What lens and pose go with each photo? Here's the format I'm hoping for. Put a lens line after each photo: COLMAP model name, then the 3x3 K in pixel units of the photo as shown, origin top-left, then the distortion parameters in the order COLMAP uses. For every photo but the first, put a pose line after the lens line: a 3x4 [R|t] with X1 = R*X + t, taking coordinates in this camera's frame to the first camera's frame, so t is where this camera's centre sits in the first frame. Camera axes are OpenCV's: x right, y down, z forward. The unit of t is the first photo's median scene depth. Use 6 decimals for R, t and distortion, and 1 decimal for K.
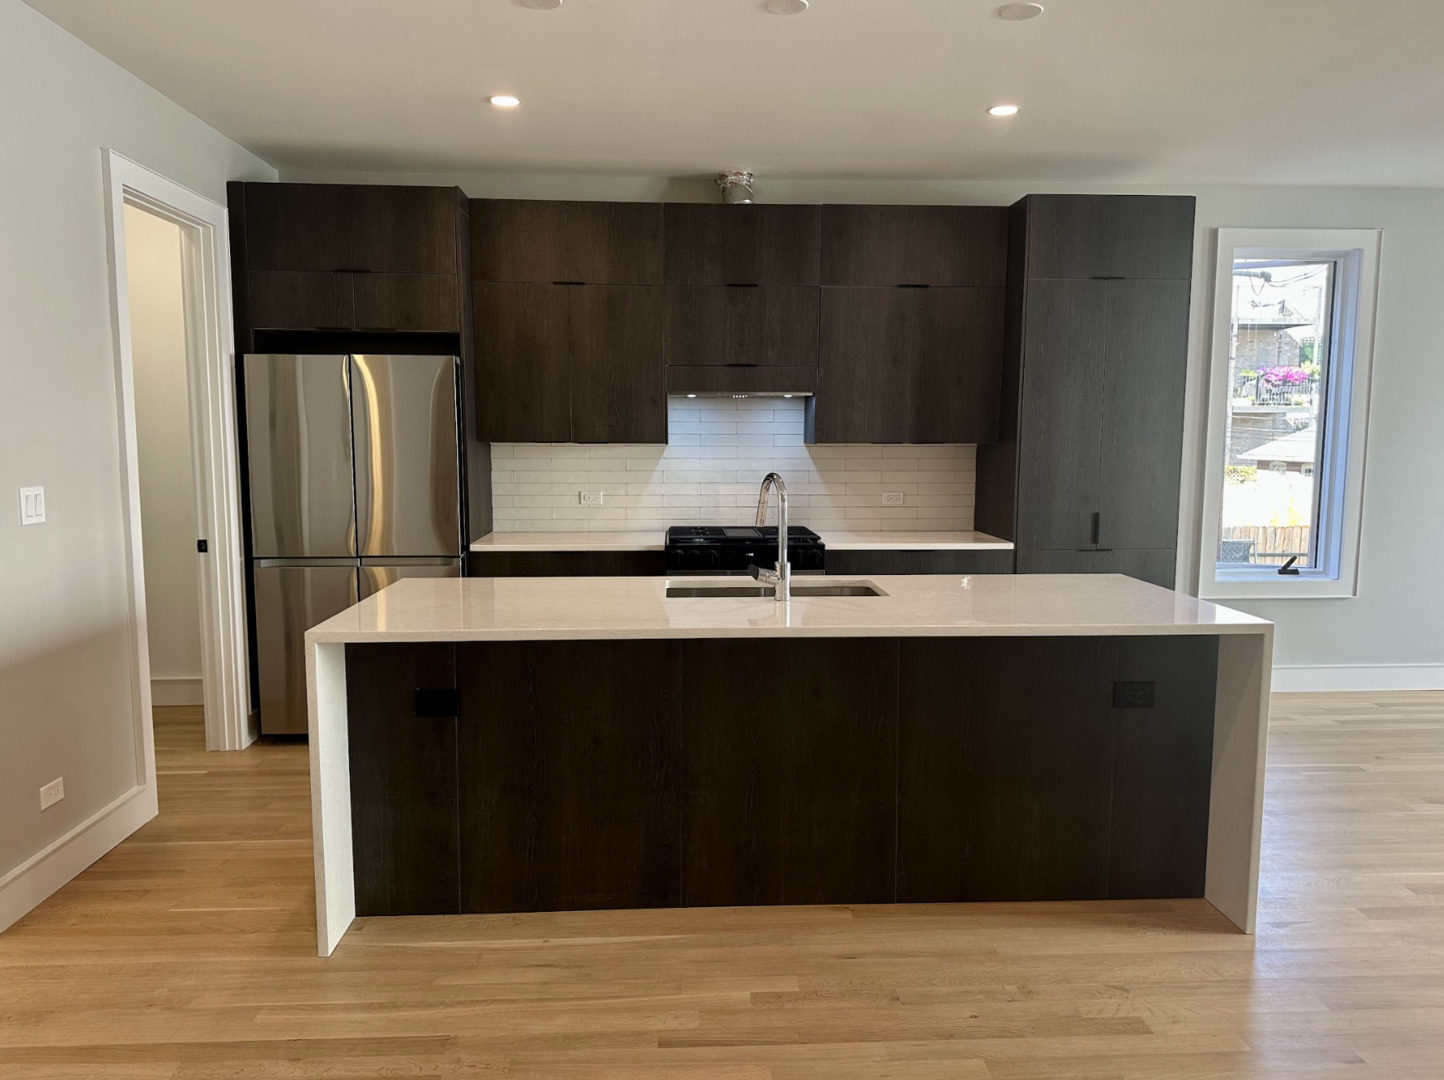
lens RADIAL K [[1041.0, 0, 722.5], [0, 1041.0, 543.6], [0, 0, 1]] dist [0.041173, -0.011334]
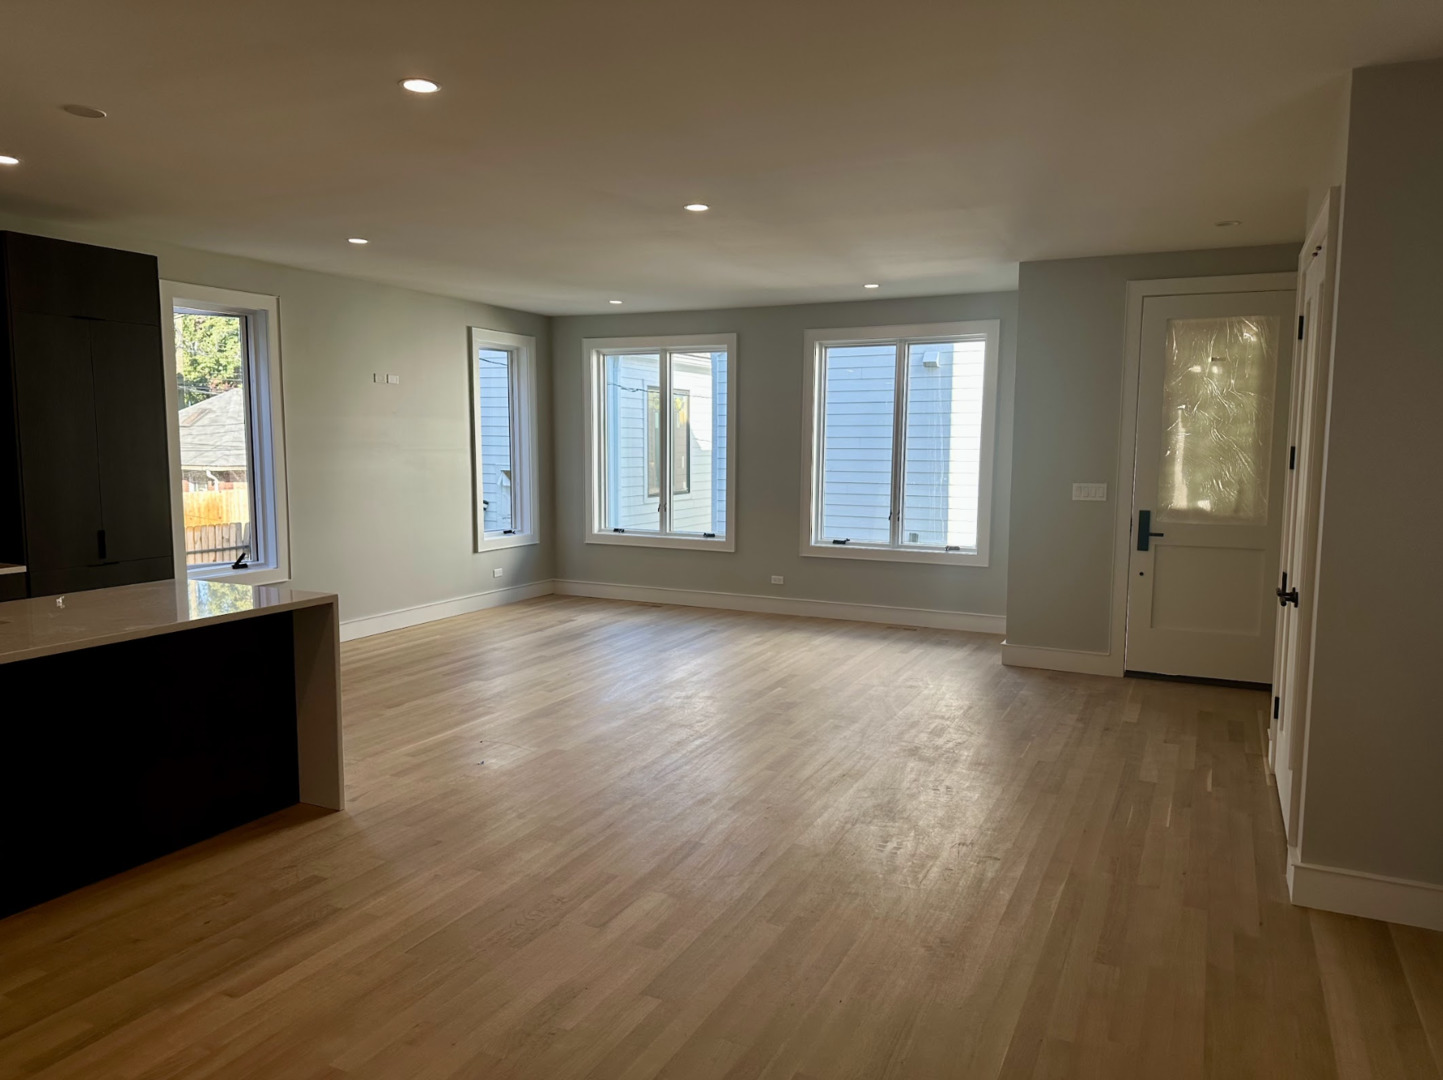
lens RADIAL K [[1040.3, 0, 718.8], [0, 1040.3, 544.7], [0, 0, 1]] dist [0.041173, -0.011334]
pose [[0.505563, -0.093523, 0.857706, -0.367801], [0.094924, 0.994102, 0.052444, -0.015565], [-0.857552, 0.054903, 0.511459, -0.166203]]
